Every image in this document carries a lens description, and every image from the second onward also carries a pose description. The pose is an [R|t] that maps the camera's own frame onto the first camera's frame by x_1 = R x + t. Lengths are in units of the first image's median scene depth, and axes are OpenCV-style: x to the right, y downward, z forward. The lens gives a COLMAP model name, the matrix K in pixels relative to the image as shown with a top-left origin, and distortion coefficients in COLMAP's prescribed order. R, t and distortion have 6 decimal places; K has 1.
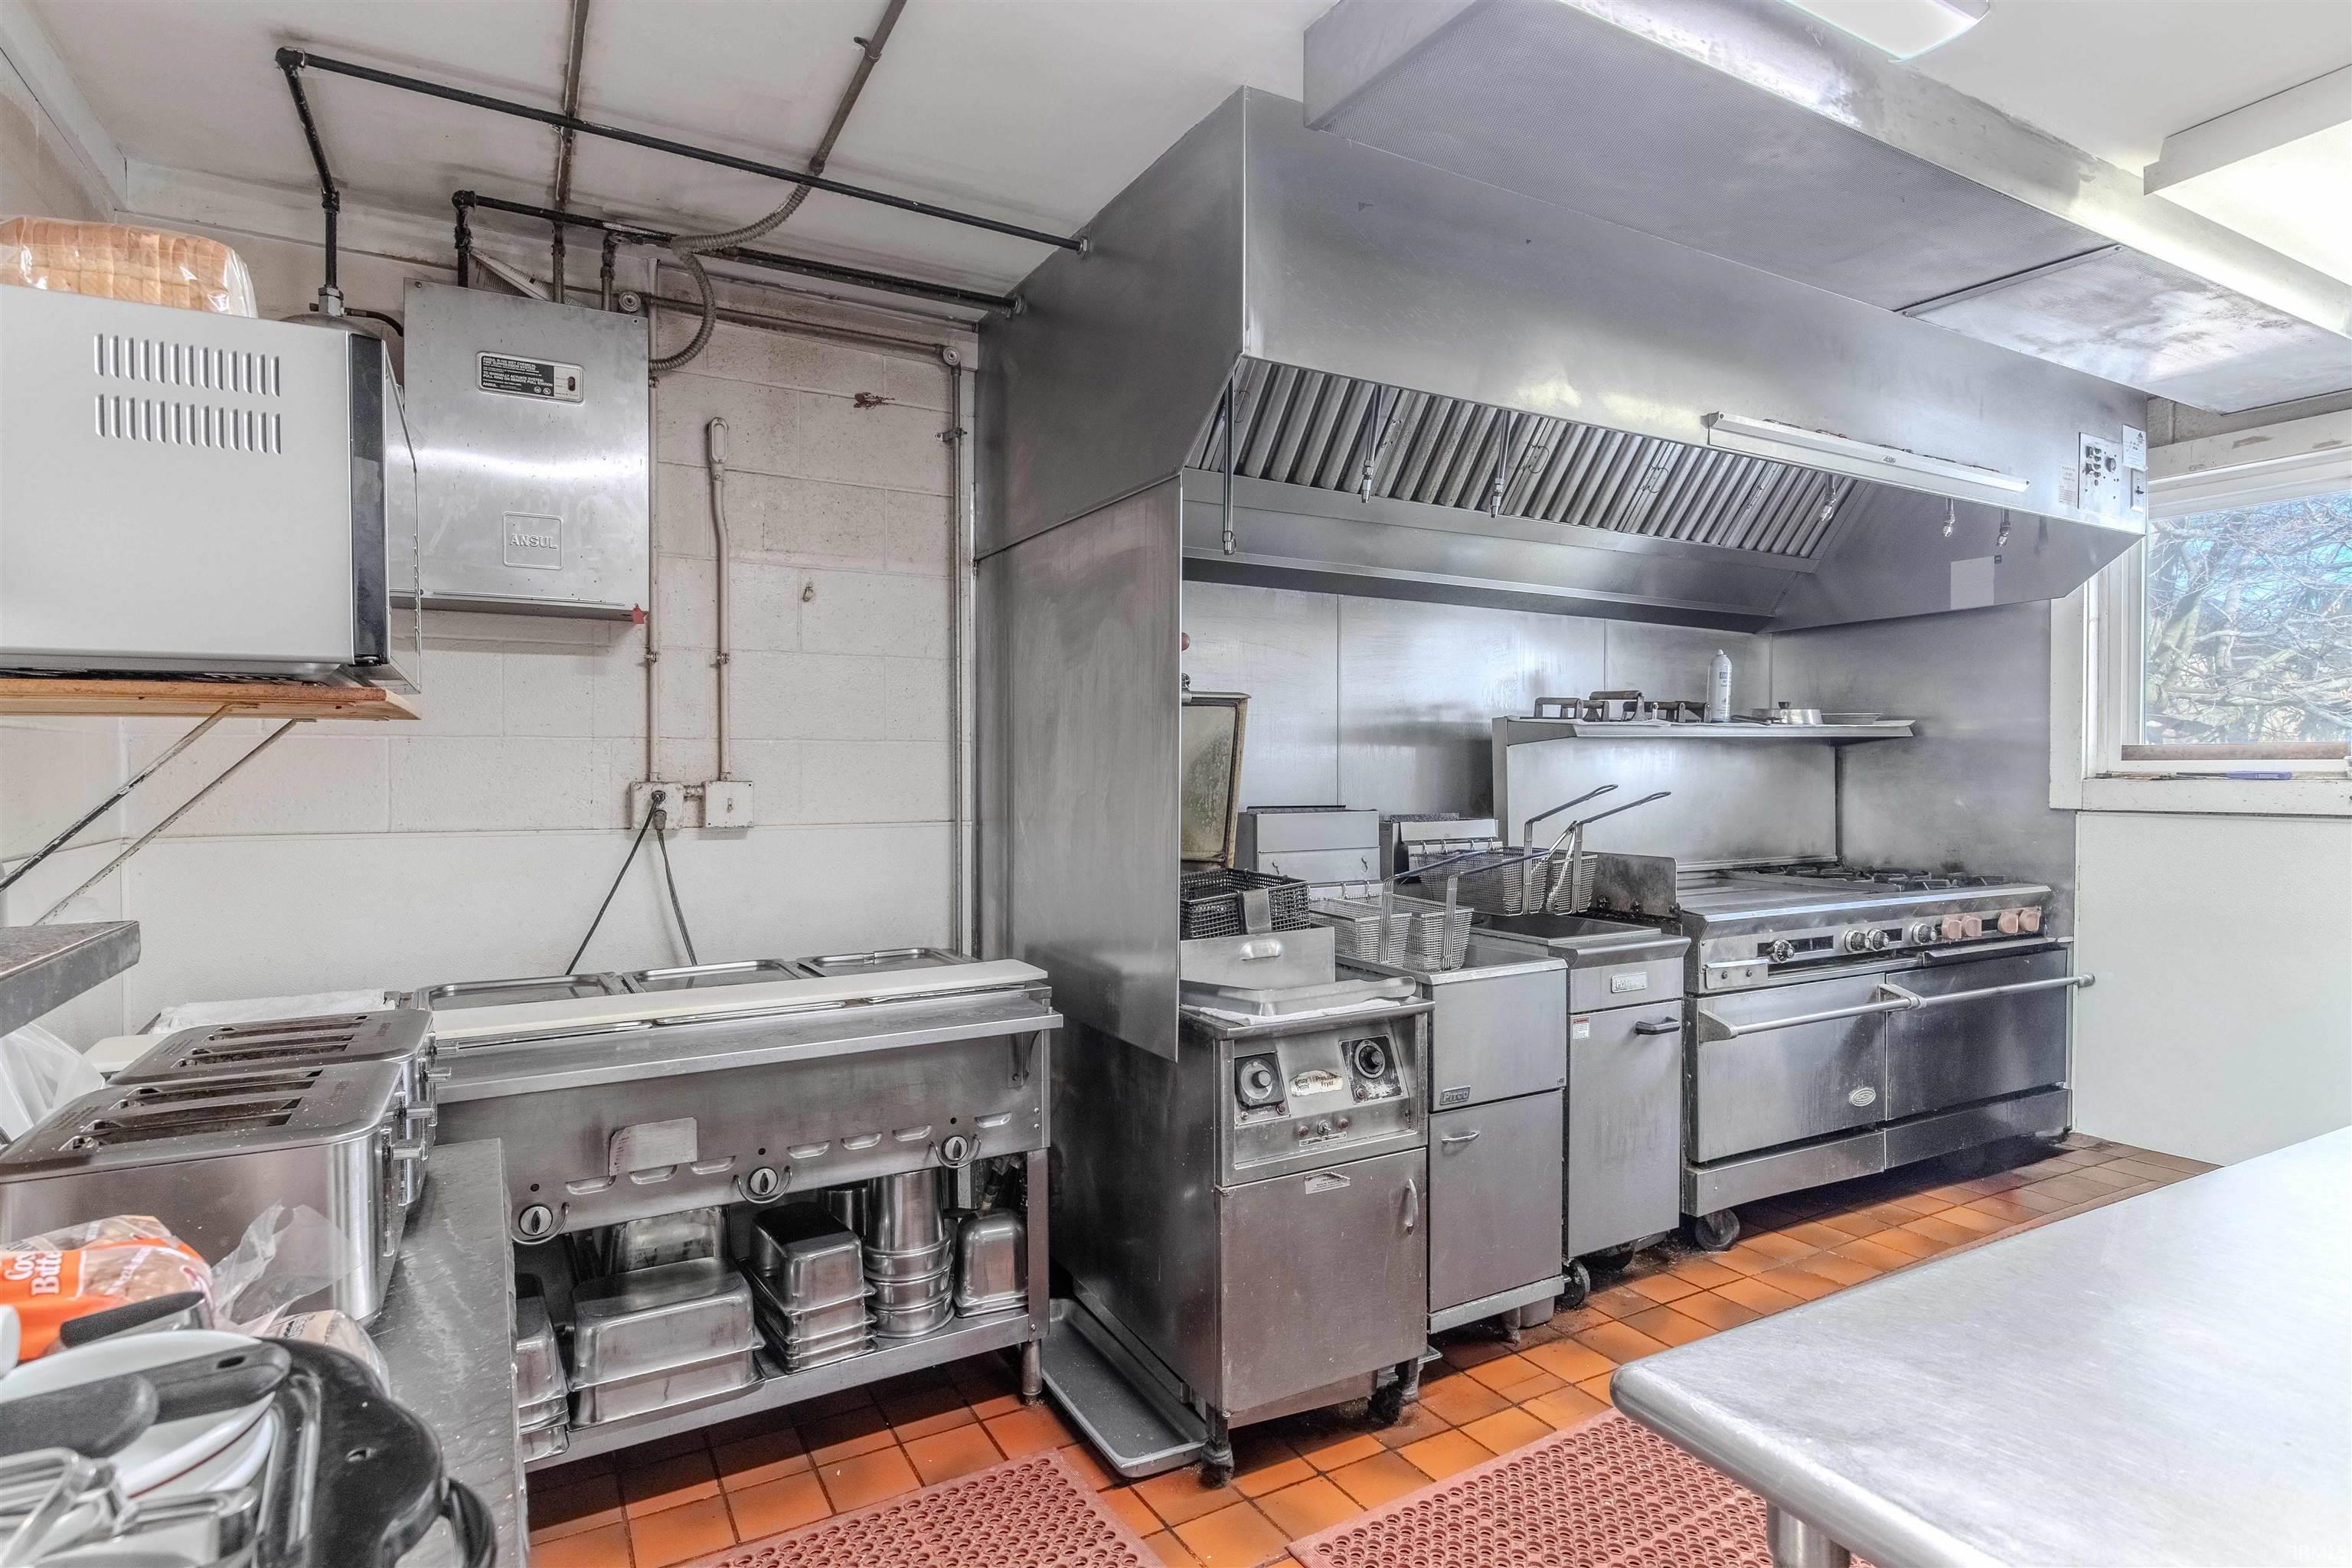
lens RADIAL K [[1213.2, 0, 1175.1], [0, 1213.2, 784.1], [0, 0, 1]] dist [0.002851, 0.001008]
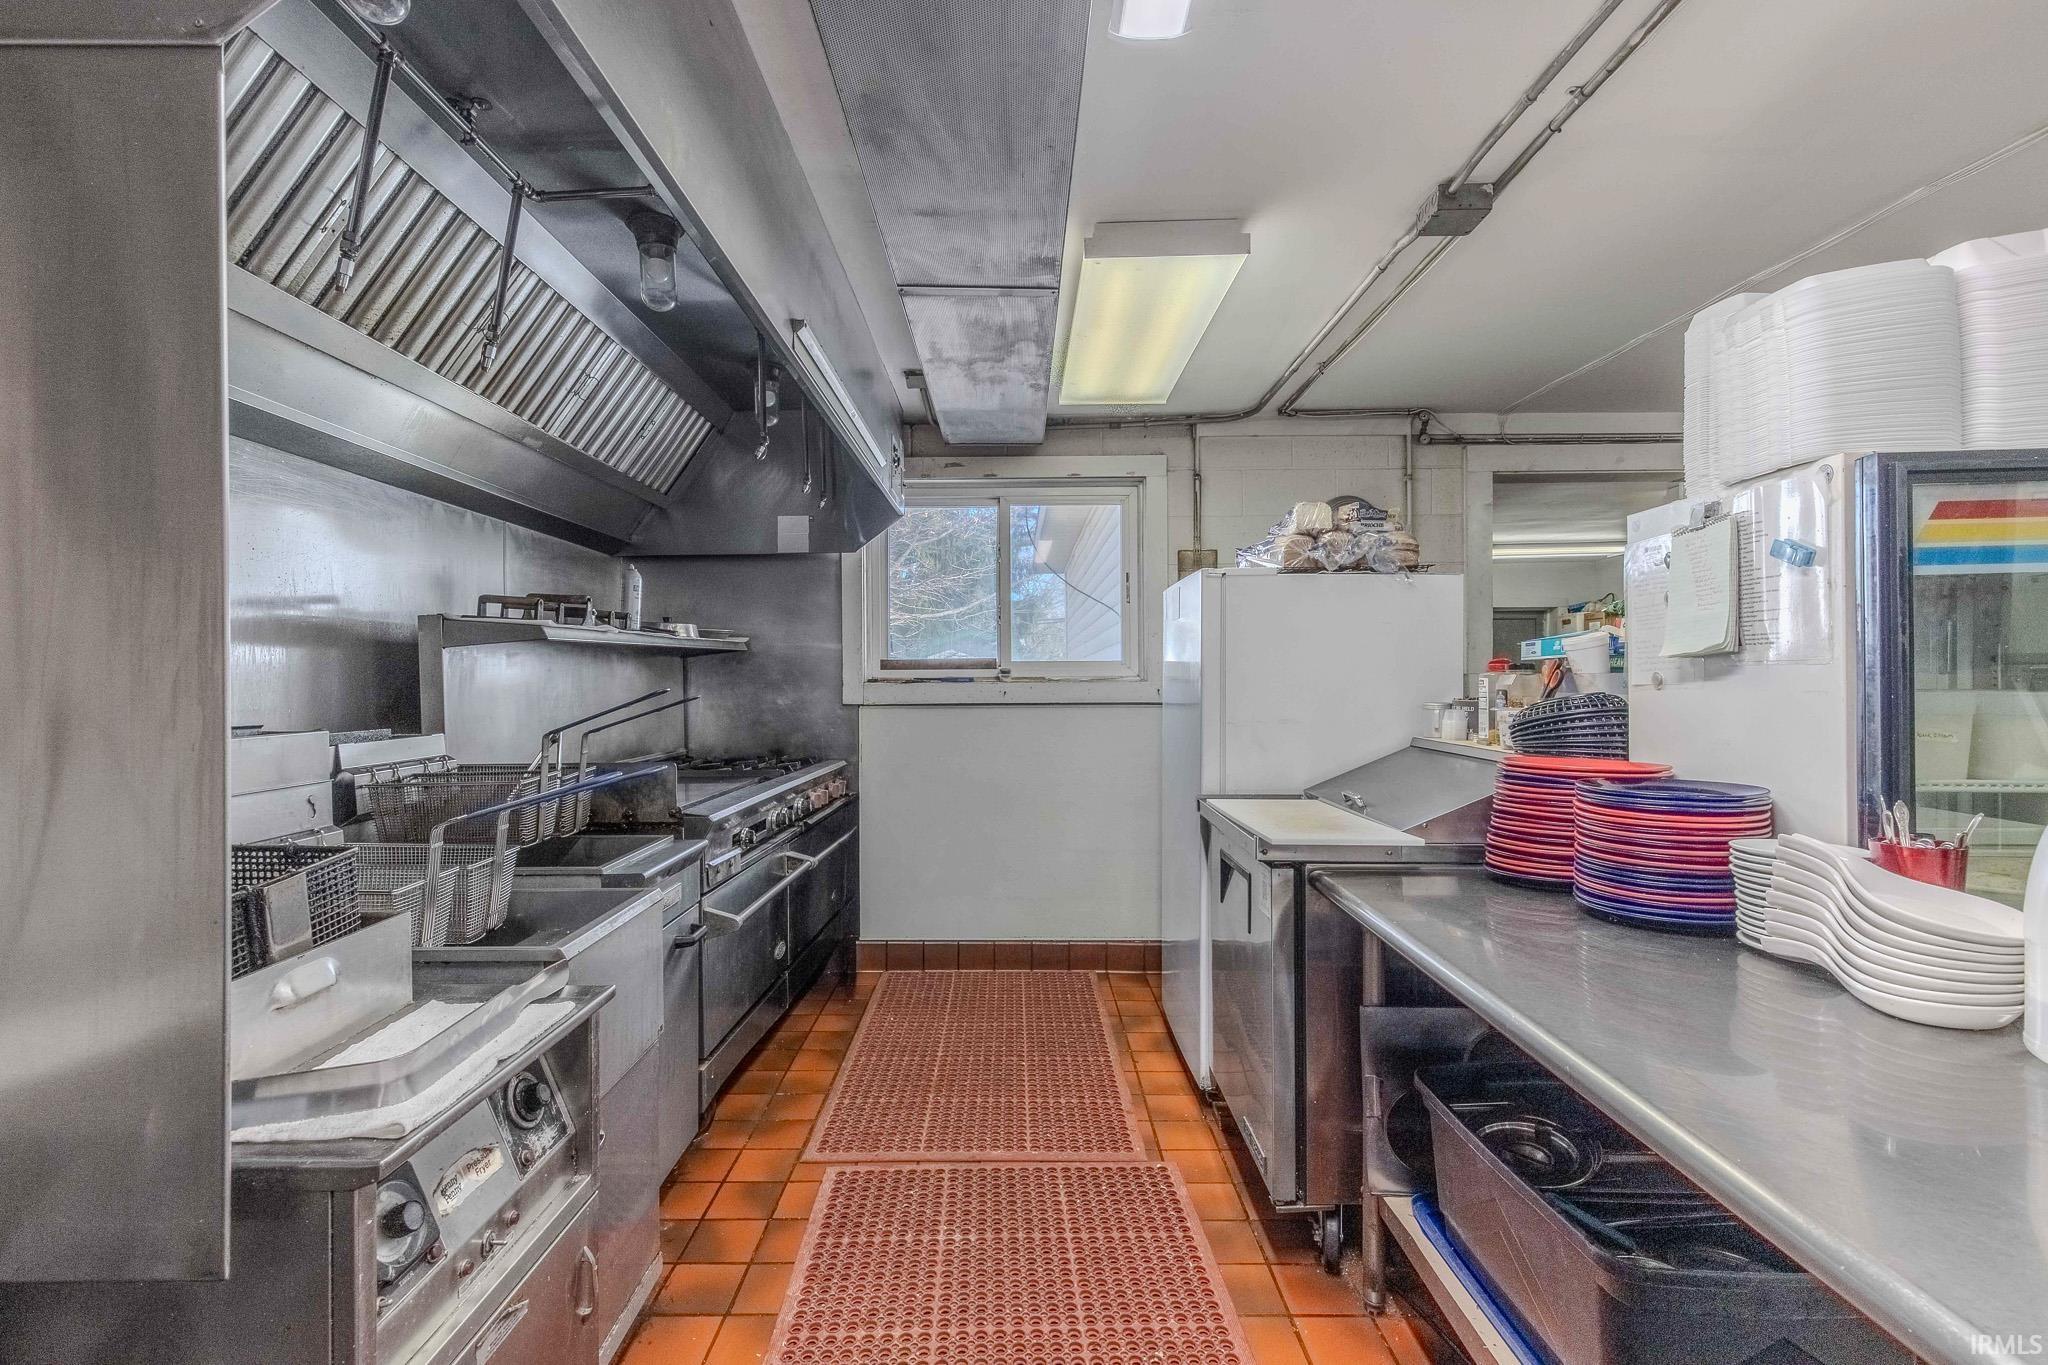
lens RADIAL K [[919.7, 0, 1016.3], [0, 919.7, 685.1], [0, 0, 1]] dist [0.006623, -0.001103]
pose [[0.493839, -0.008172, 0.869515, -0.103283], [0.016105, 0.999870, 0.000250, 0.001068], [-0.869404, 0.013880, 0.493907, 0.355709]]
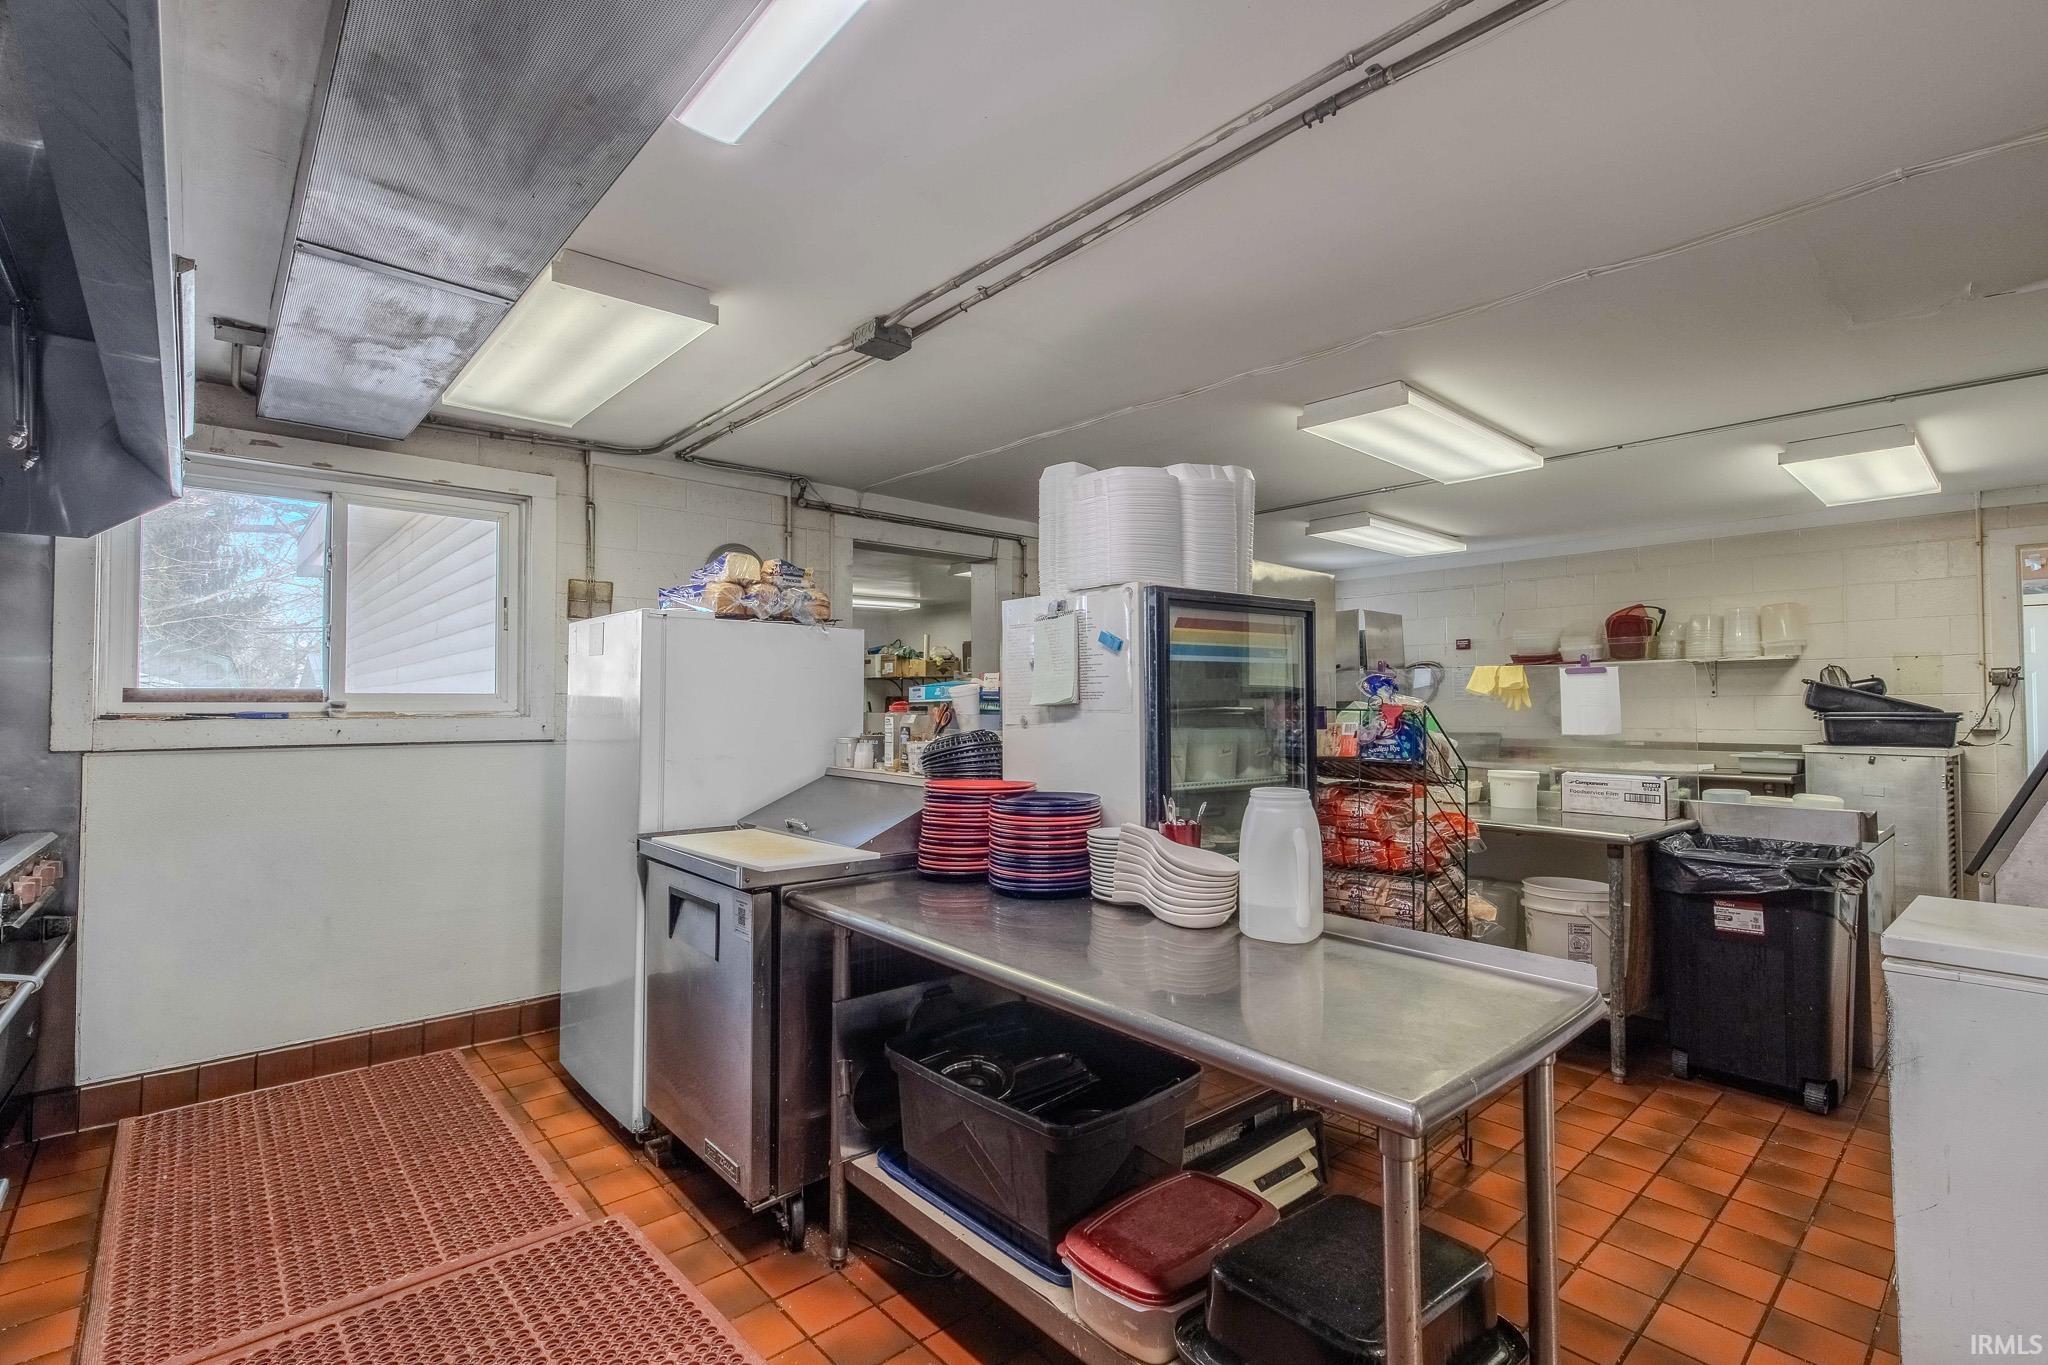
lens RADIAL K [[919.7, 0, 1013.2], [0, 919.7, 685.8], [0, 0, 1]] dist [0.006623, -0.001103]
pose [[-0.212148, 0.019488, 0.977043, -0.183551], [0.011842, 0.999779, -0.017370, -0.011884], [-0.977166, 0.007885, -0.212332, 0.465145]]
